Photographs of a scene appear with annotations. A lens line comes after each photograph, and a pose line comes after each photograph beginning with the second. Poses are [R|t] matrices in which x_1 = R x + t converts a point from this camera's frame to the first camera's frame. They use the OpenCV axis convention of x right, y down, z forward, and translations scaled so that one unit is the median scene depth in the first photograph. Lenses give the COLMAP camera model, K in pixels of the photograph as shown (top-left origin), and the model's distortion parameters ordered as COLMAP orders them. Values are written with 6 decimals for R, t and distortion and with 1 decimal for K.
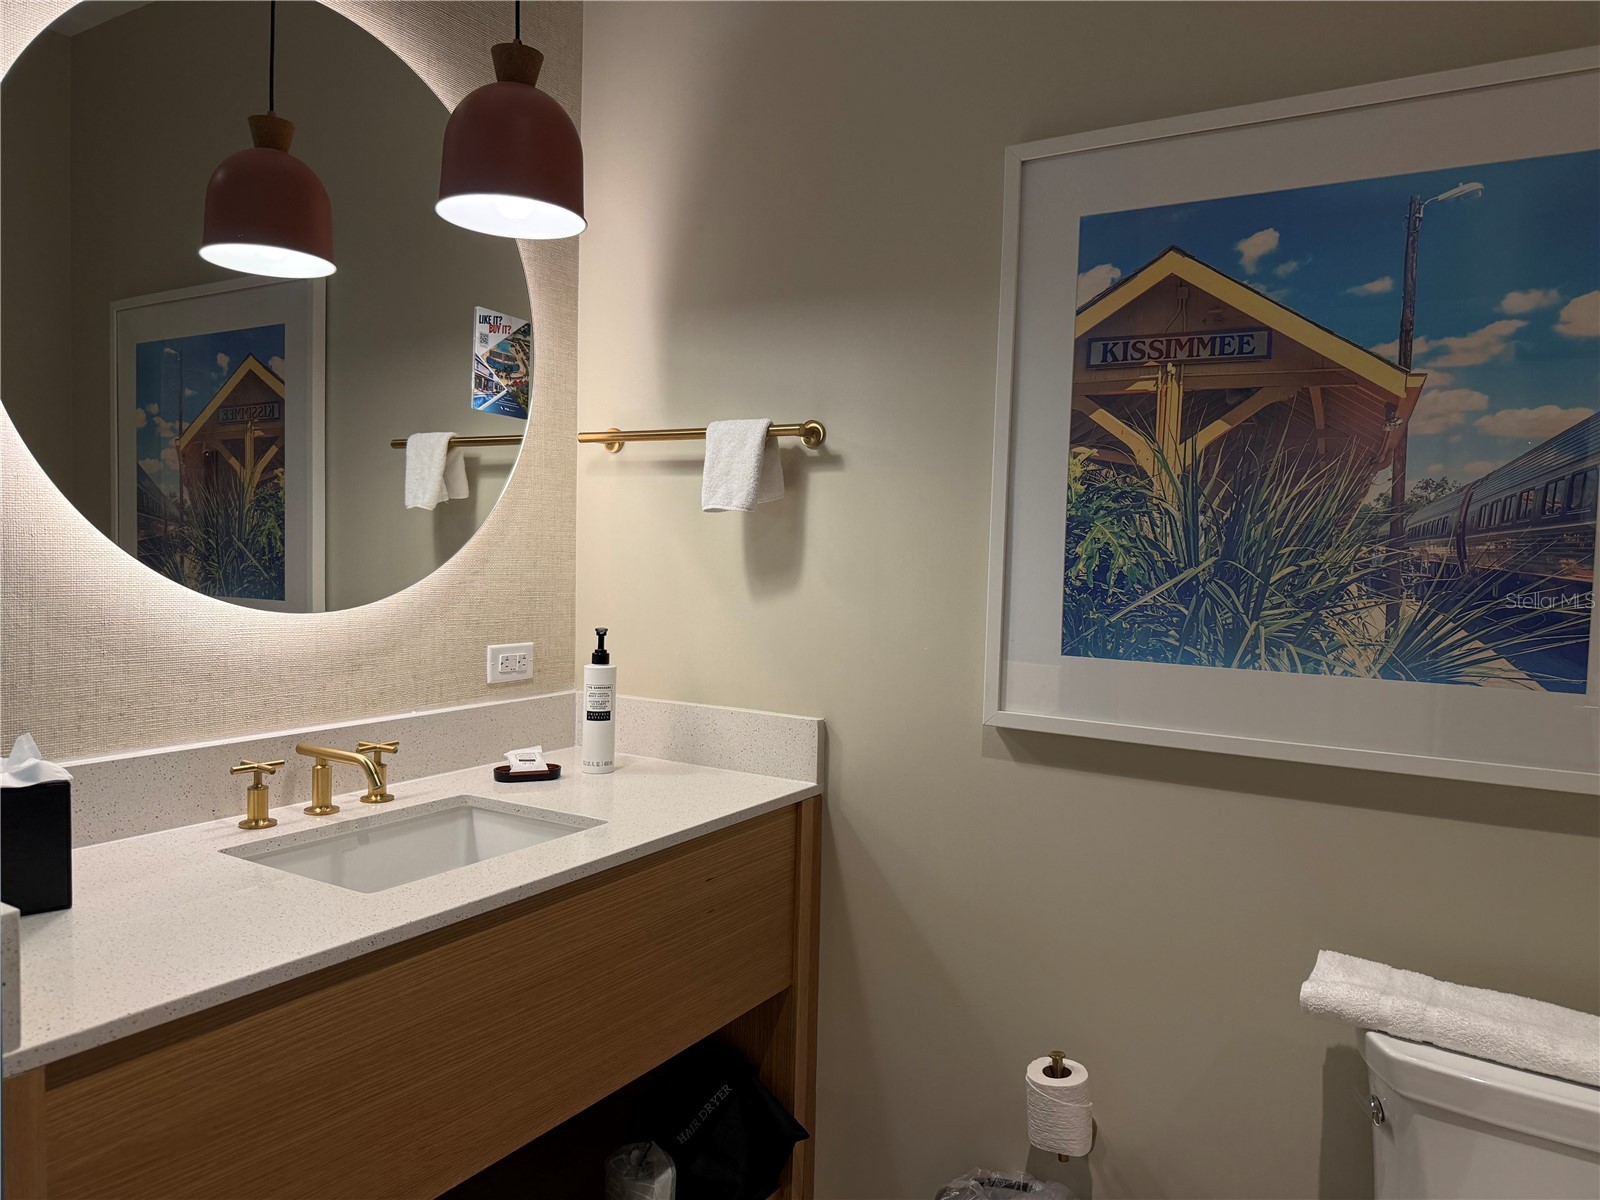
lens RADIAL K [[1138.6, 0, 799.0], [0, 1138.6, 604.1], [0, 0, 1]] dist [0.039782, -0.042019]
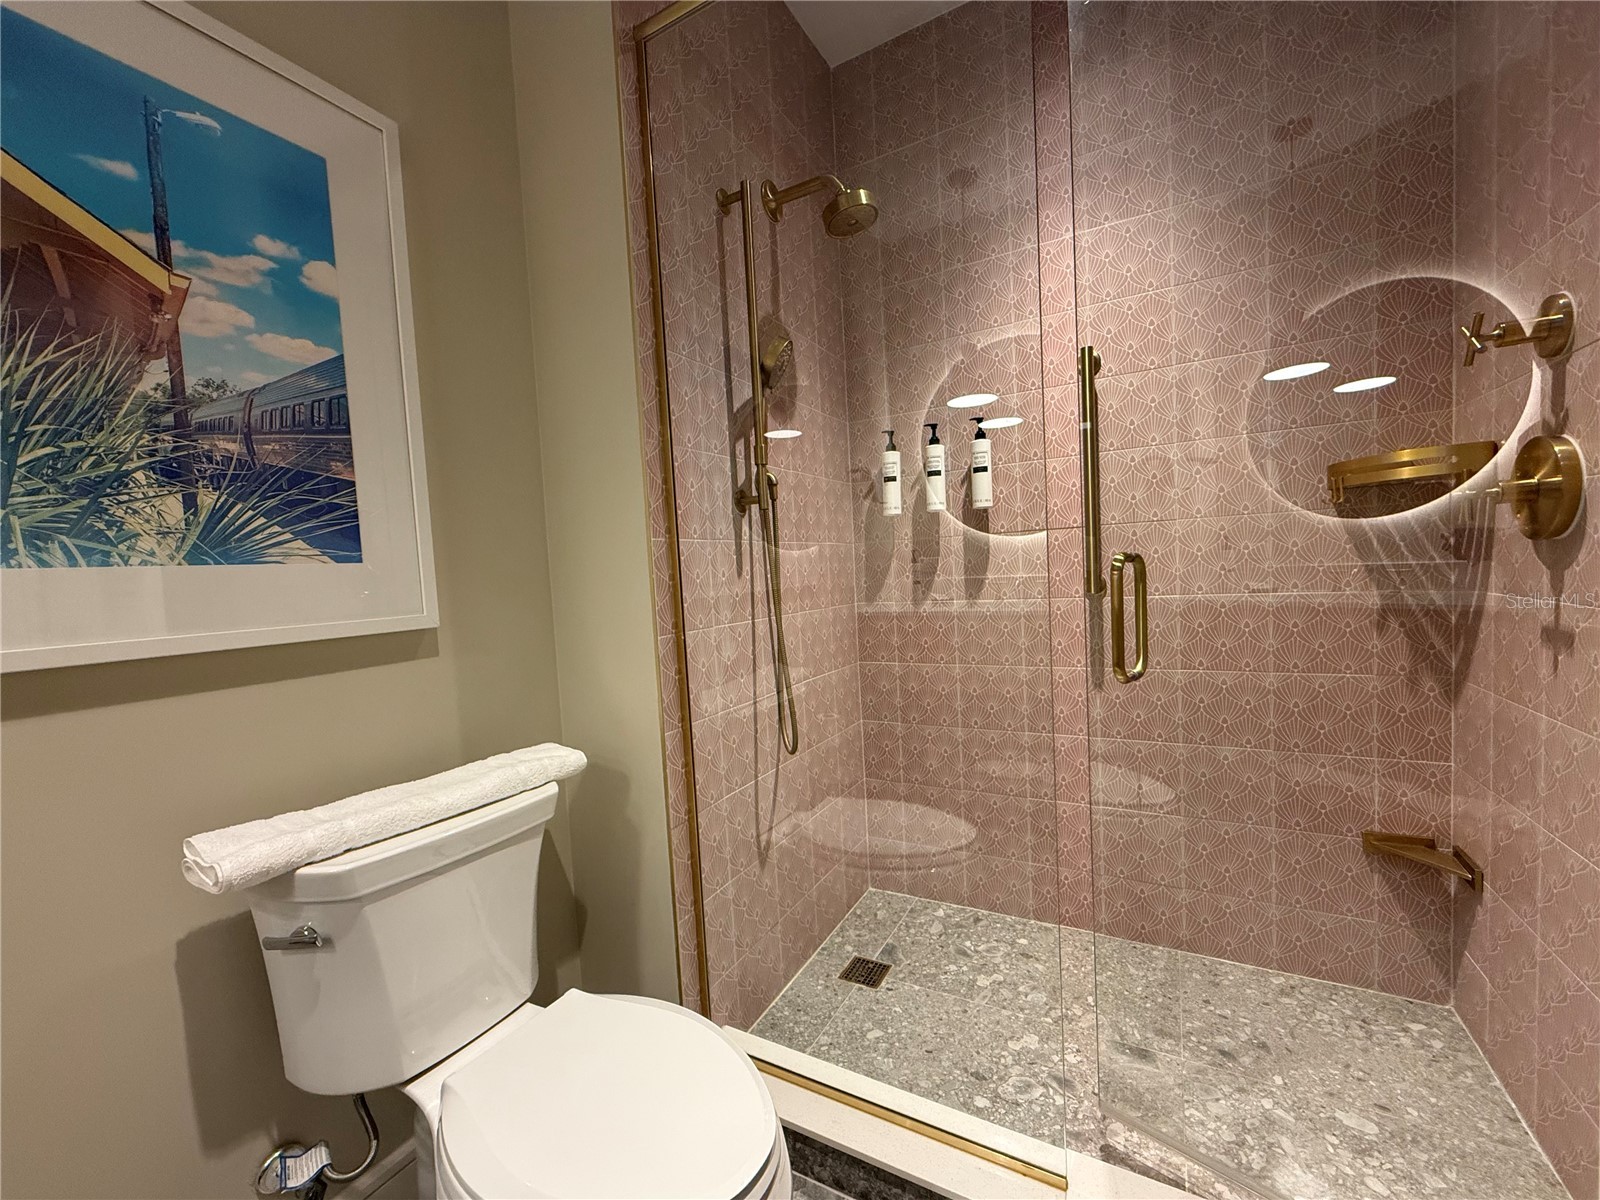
lens RADIAL K [[644.8, 0, 802.5], [0, 644.8, 601.0], [0, 0, 1]] dist [0.003257, 0.000201]
pose [[-0.030825, -0.074898, 0.996715, -0.099247], [0.102355, 0.991710, 0.077687, 0.110098], [-0.994270, 0.104414, -0.022903, 0.465770]]
